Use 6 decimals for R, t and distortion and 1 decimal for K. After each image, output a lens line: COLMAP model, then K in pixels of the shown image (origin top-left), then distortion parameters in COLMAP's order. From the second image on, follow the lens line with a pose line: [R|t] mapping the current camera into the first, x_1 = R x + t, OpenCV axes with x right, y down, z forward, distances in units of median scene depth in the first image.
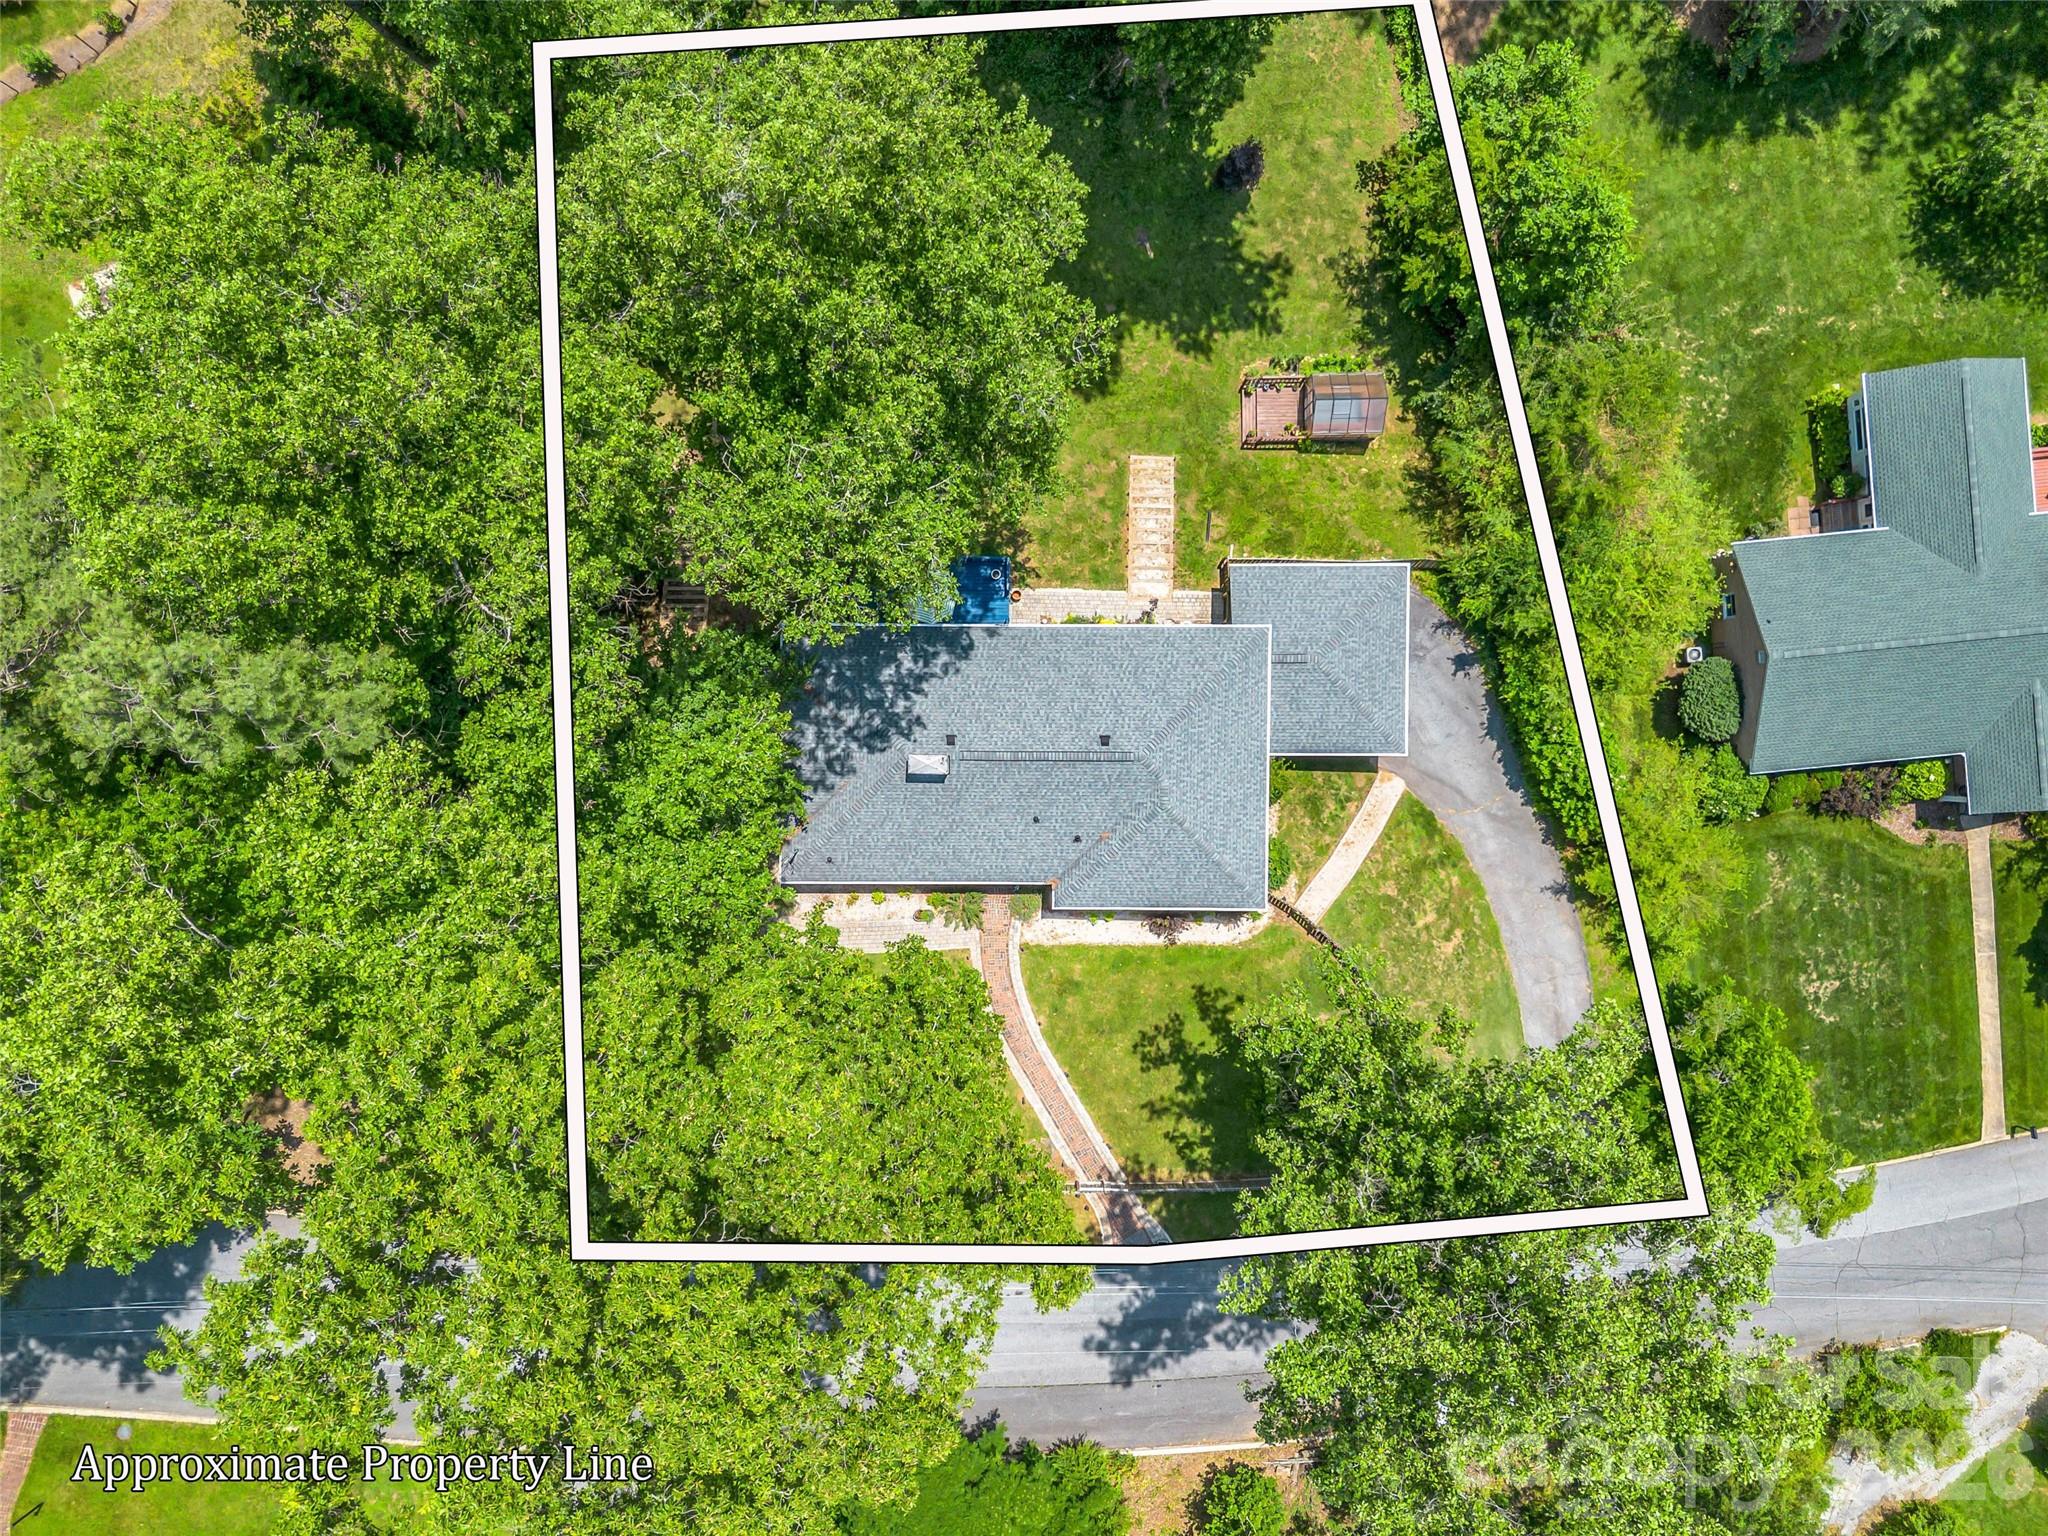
lens RADIAL K [[1554.5, 0, 1049.2], [0, 1554.5, 770.9], [0, 0, 1]] dist [0.070920, -0.122385]
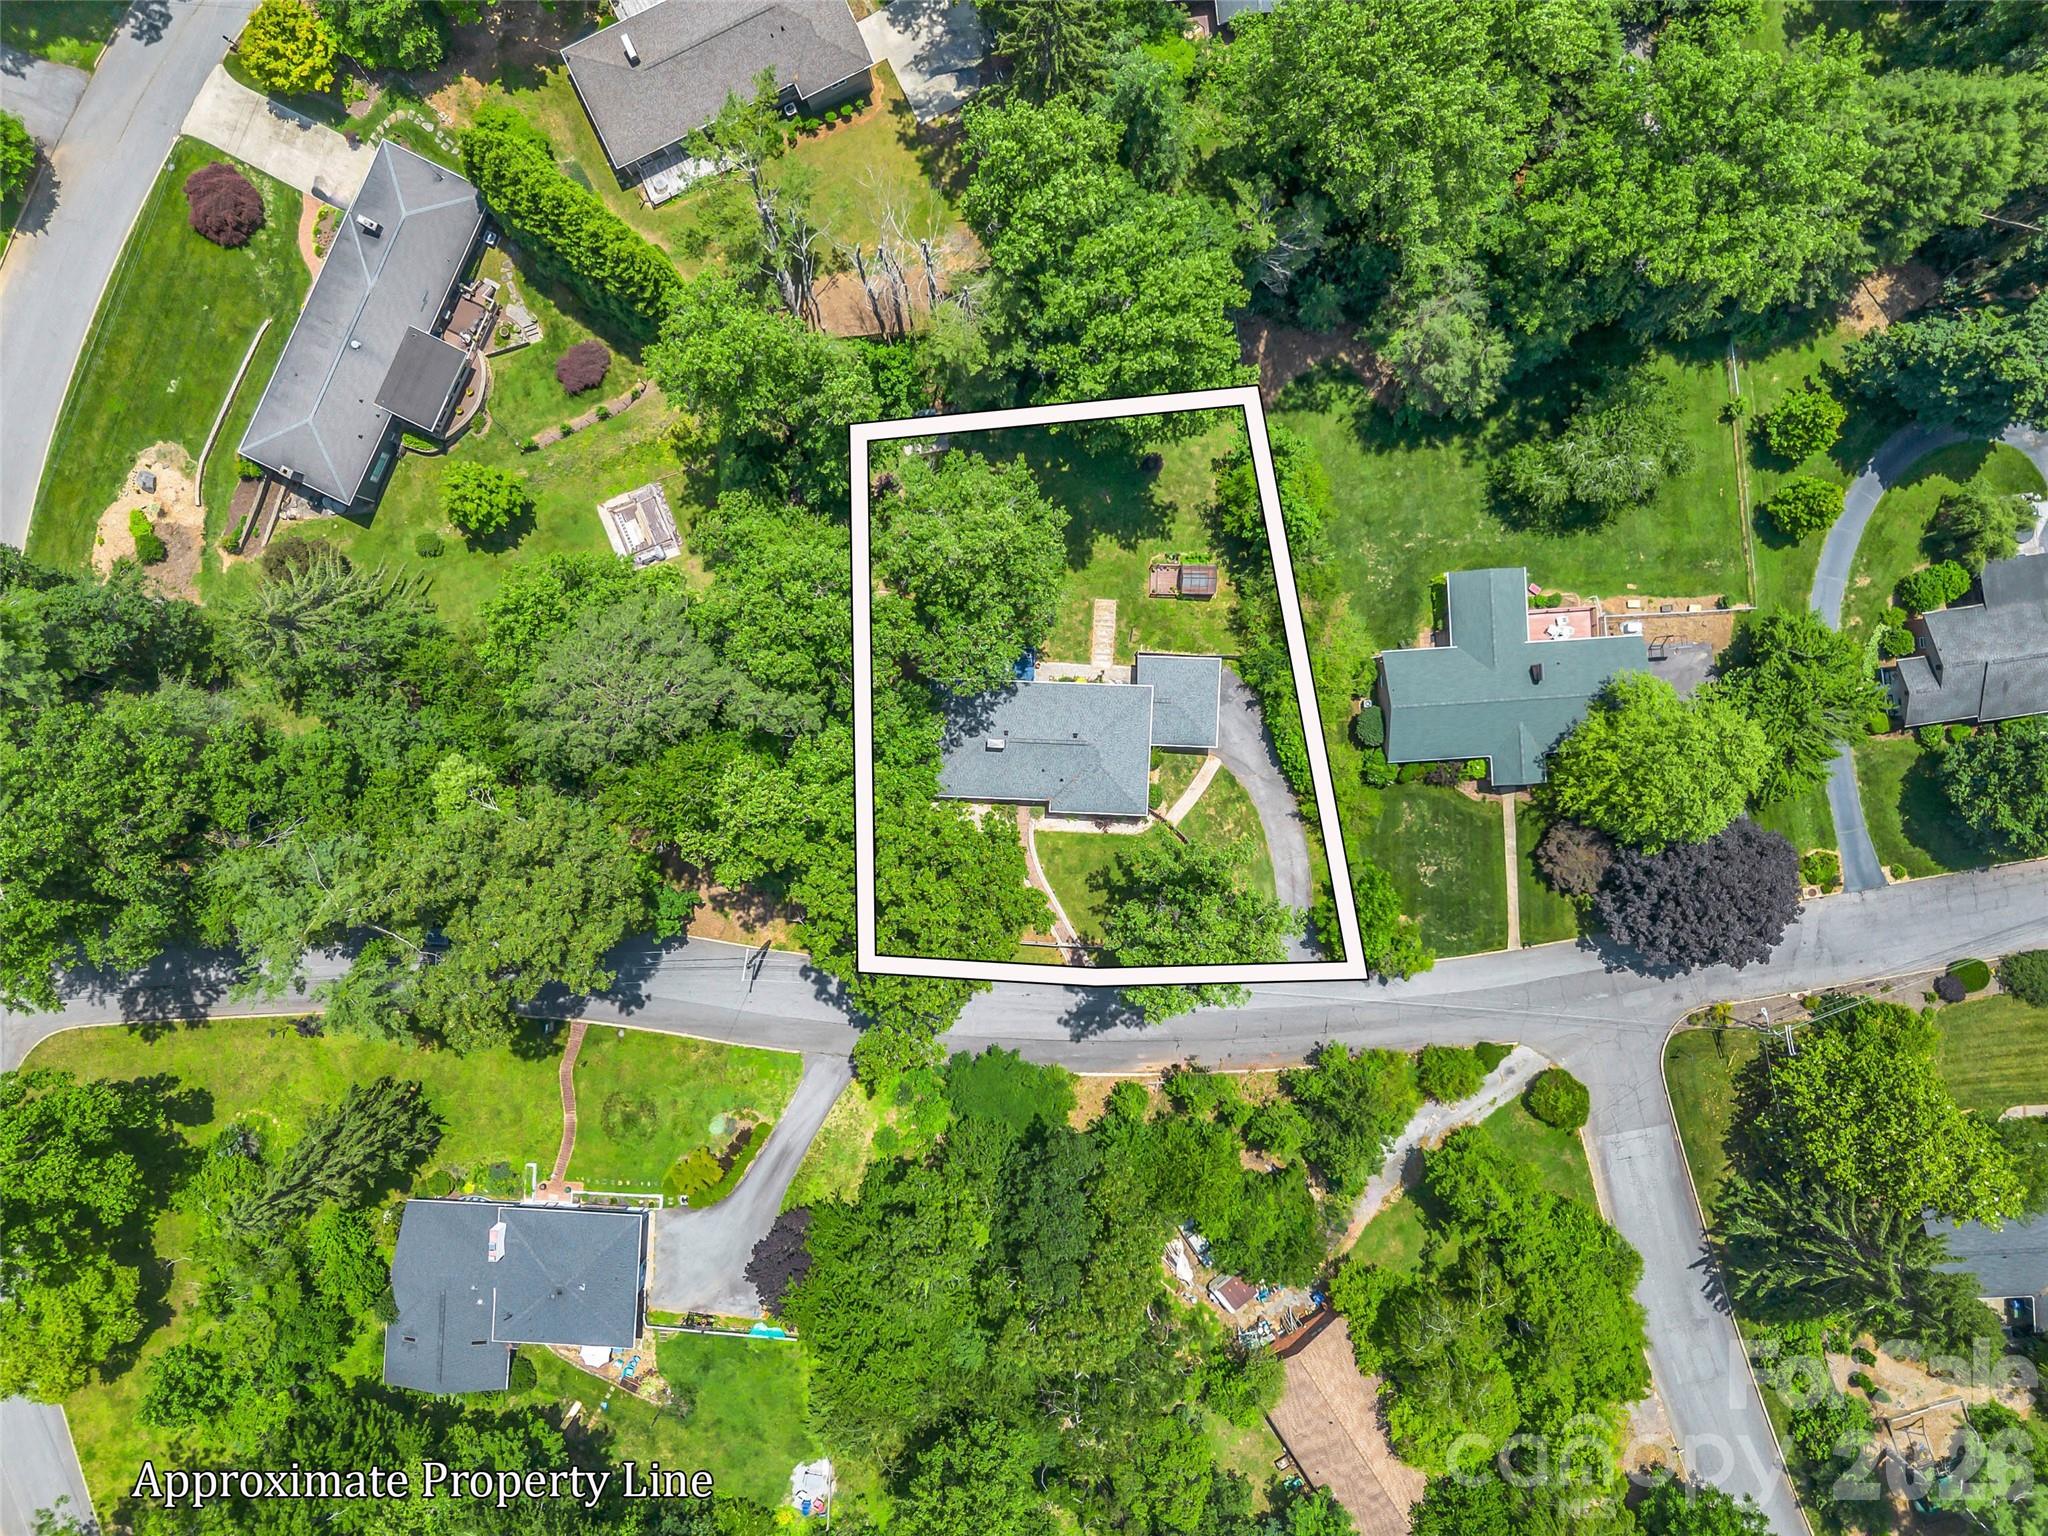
lens RADIAL K [[1554.5, 0, 1049.2], [0, 1554.5, 770.9], [0, 0, 1]] dist [0.070920, -0.122385]
pose [[0.999330, 0.034380, -0.012546, 0.025004], [-0.034376, 0.999409, 0.000483, 0.027851], [0.012555, -0.000052, 0.999921, -1.088685]]
